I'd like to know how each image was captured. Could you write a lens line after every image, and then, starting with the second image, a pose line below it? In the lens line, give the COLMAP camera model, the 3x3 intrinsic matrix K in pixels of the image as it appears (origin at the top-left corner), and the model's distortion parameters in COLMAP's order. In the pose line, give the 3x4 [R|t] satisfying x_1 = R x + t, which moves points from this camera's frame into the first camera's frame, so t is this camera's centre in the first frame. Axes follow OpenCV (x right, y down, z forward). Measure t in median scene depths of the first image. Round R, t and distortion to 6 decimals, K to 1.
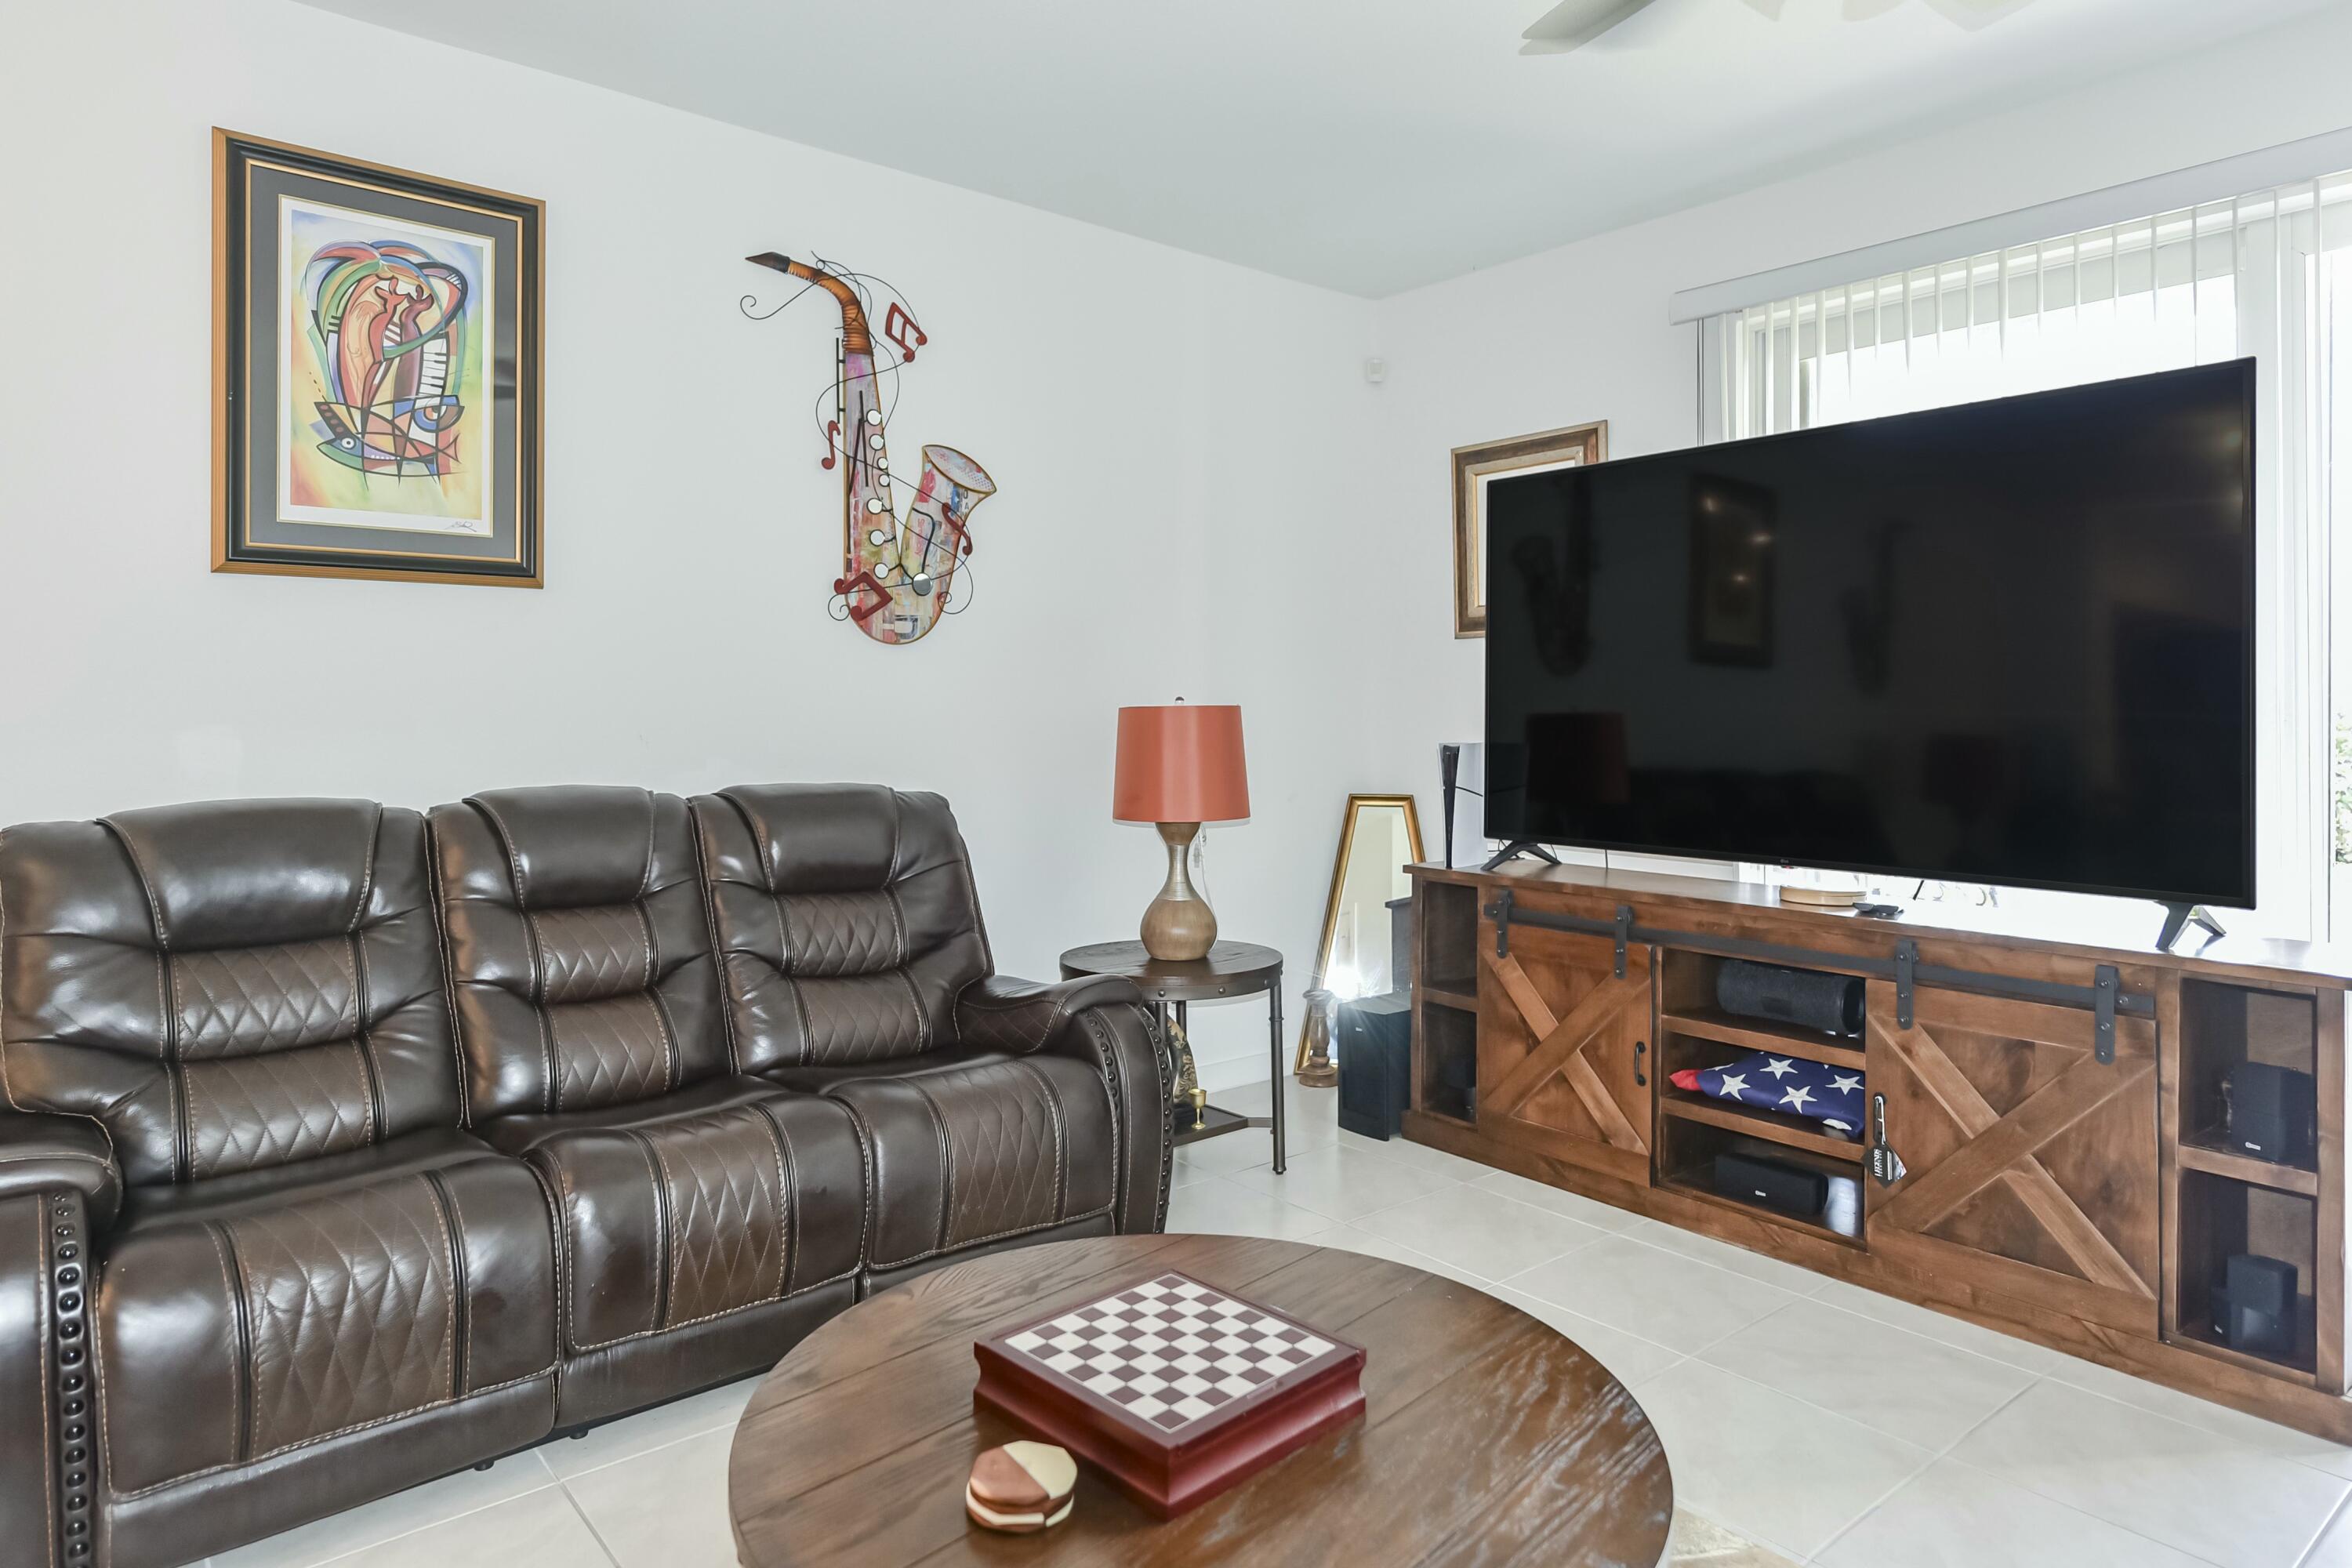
lens RADIAL K [[1413.9, 0, 1183.1], [0, 1413.9, 708.7], [0, 0, 1]] dist [0.043635, -0.001460]
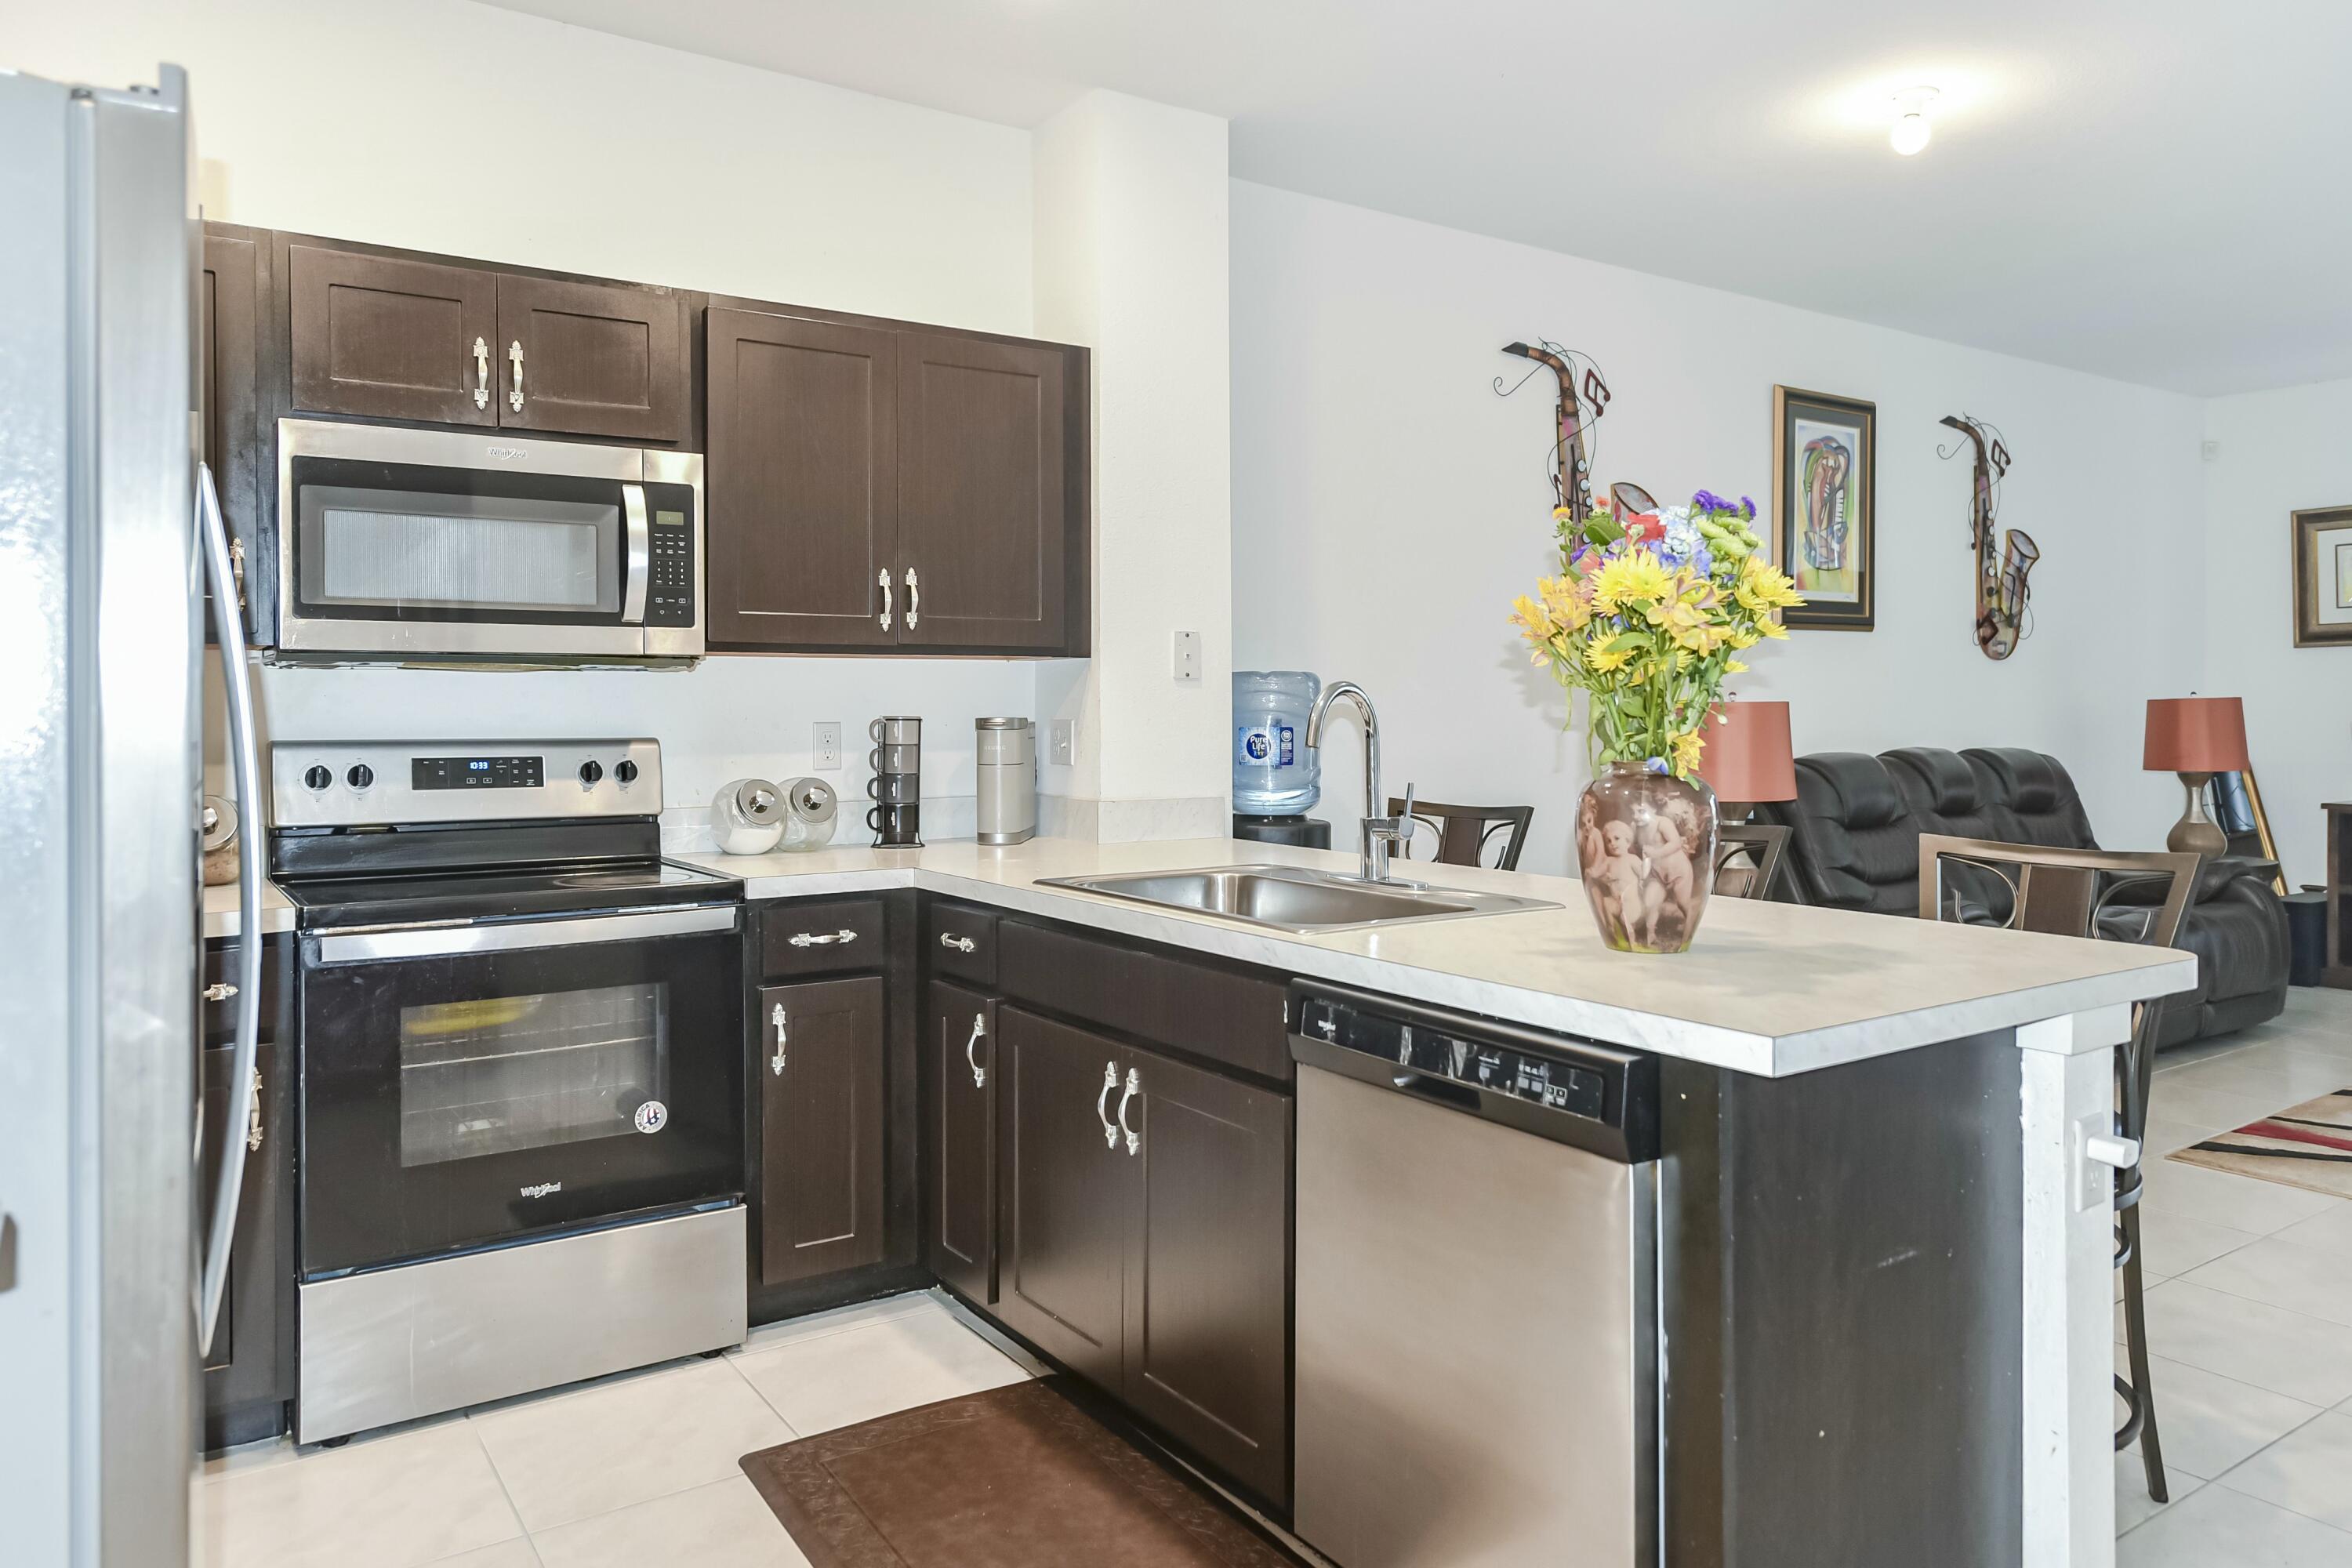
lens RADIAL K [[1562.2, 0, 1177.8], [0, 1562.2, 725.2], [0, 0, 1]] dist [0.000276, -0.000531]
pose [[0.996173, -0.009363, -0.086905, -0.996510], [0.010507, 0.999864, 0.012717, -0.005450], [0.086774, -0.013581, 0.996135, -0.818624]]
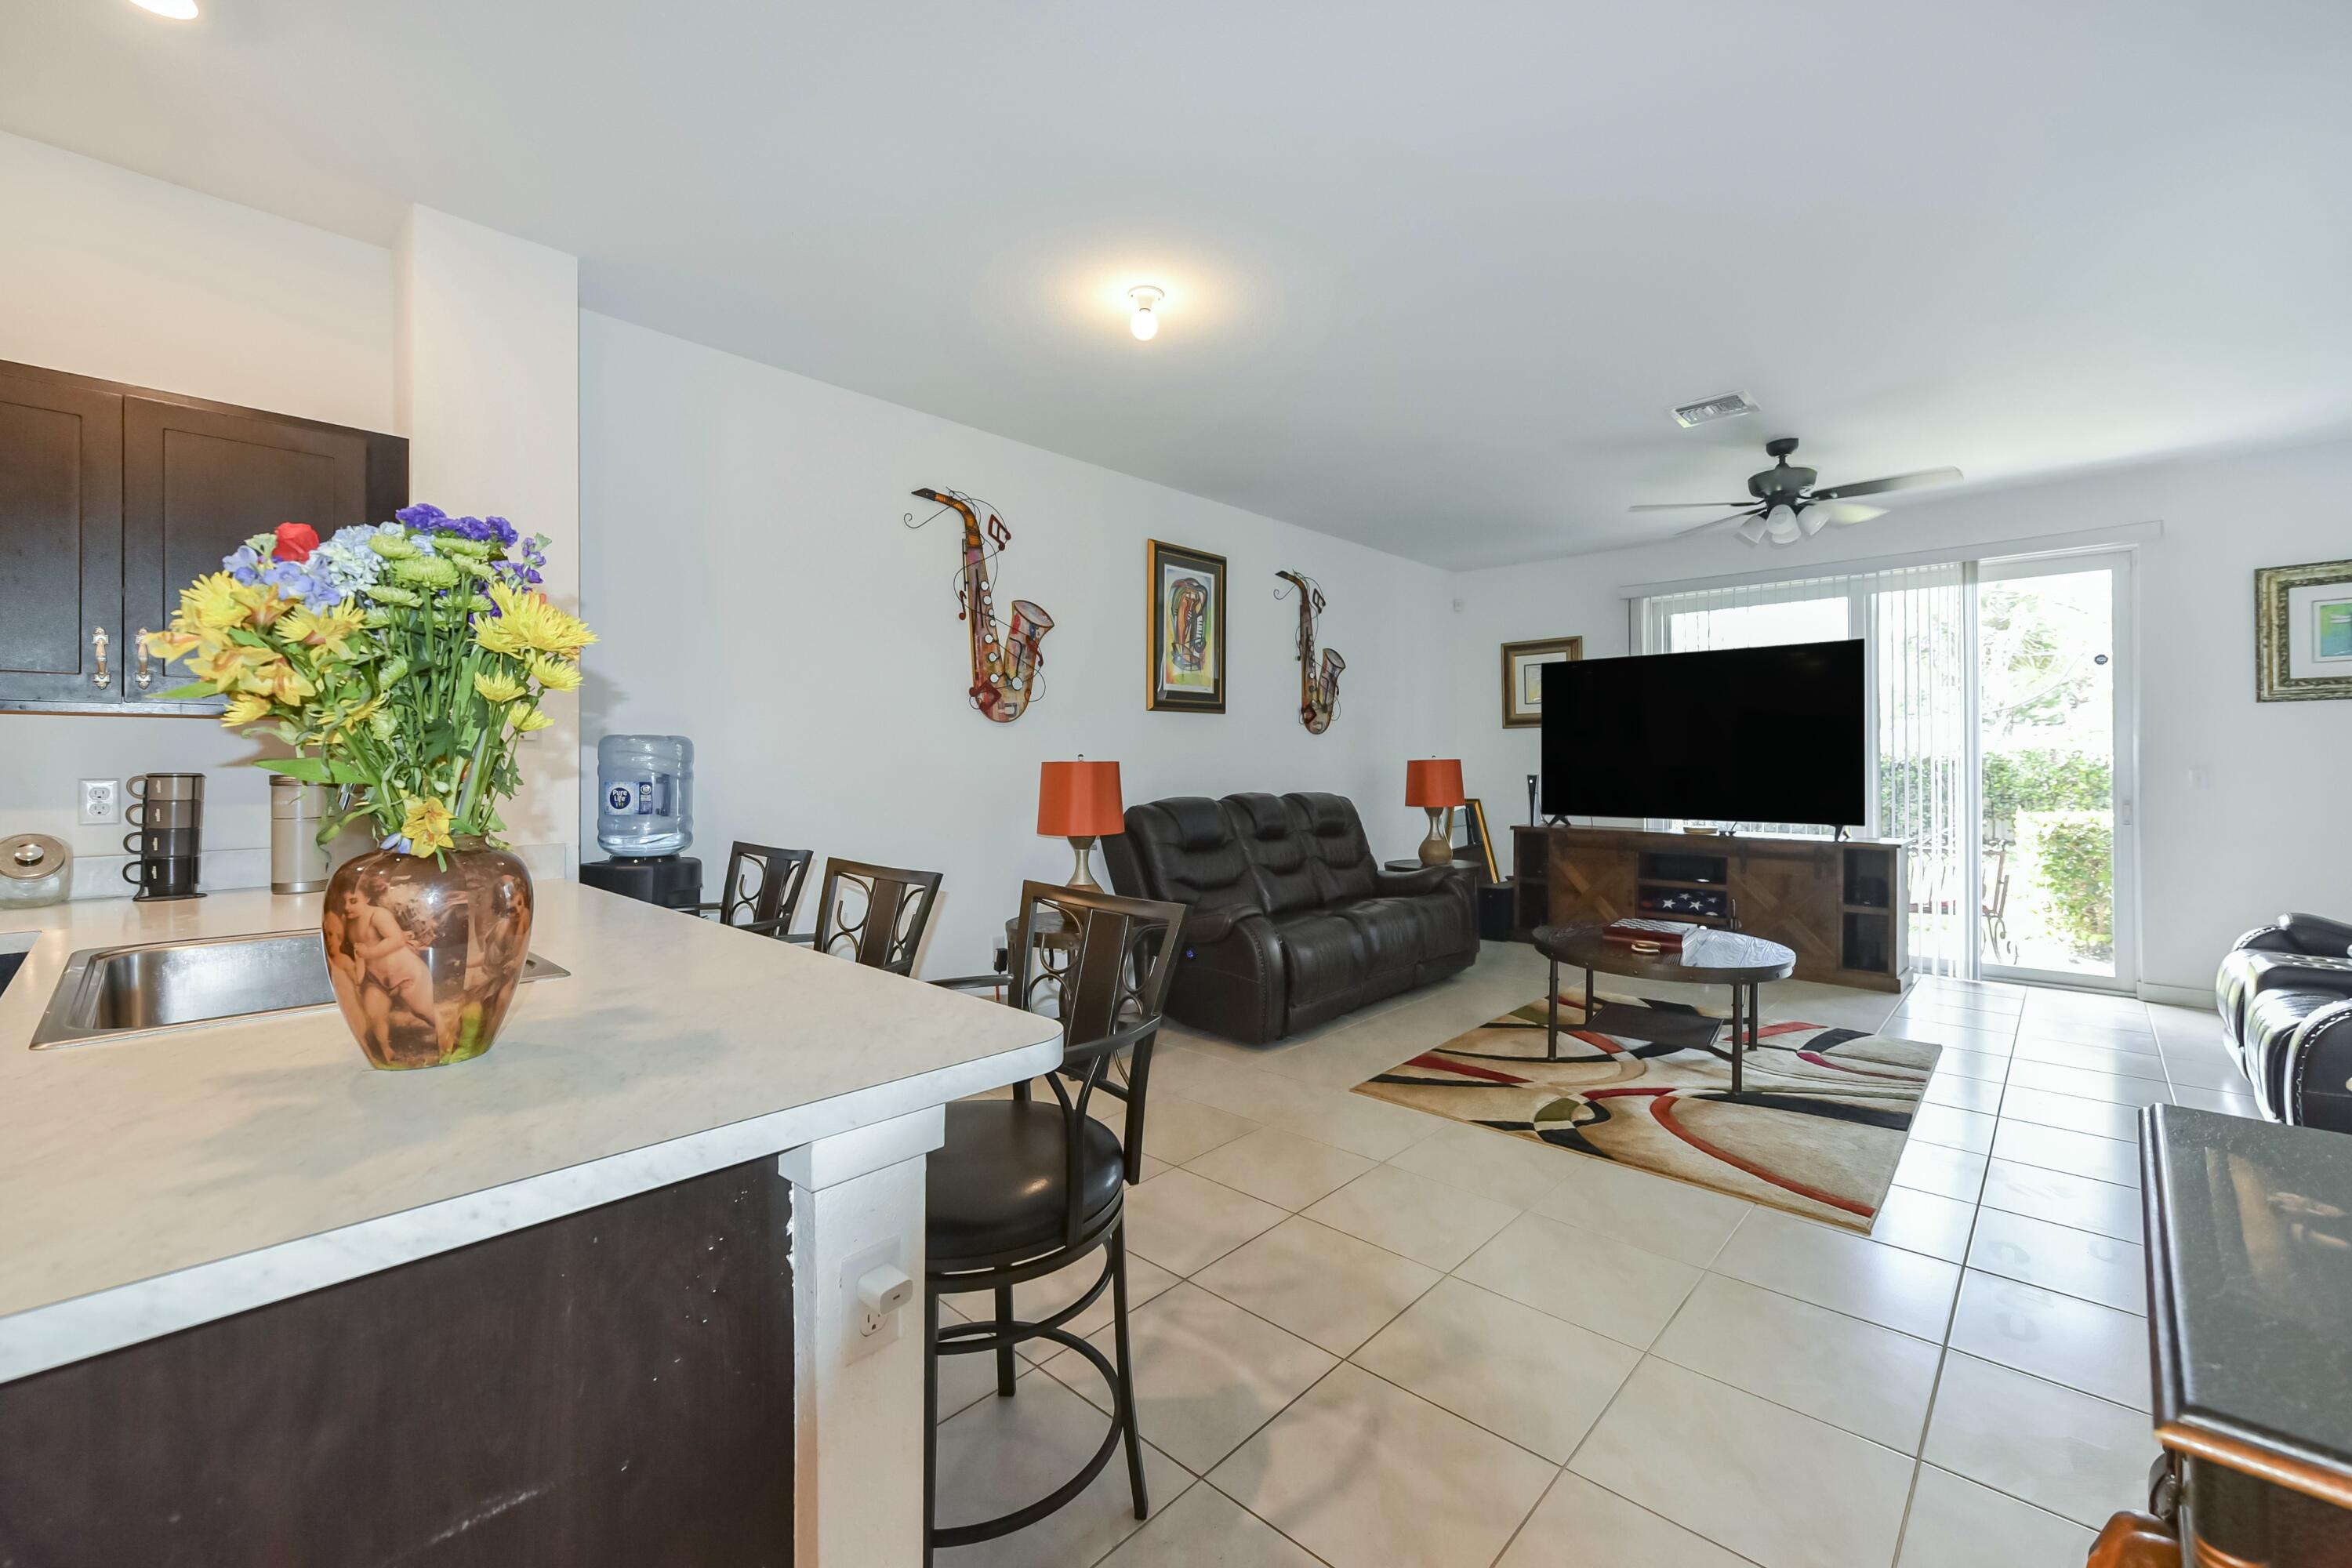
lens RADIAL K [[946.6, 0, 1171.6], [0, 946.6, 763.9], [0, 0, 1]] dist [0.001783, 0.000083]
pose [[0.991375, -0.007052, 0.130869, -0.680220], [0.006510, 0.999968, 0.004574, -0.004989], [-0.130897, -0.003683, 0.991389, -0.549302]]
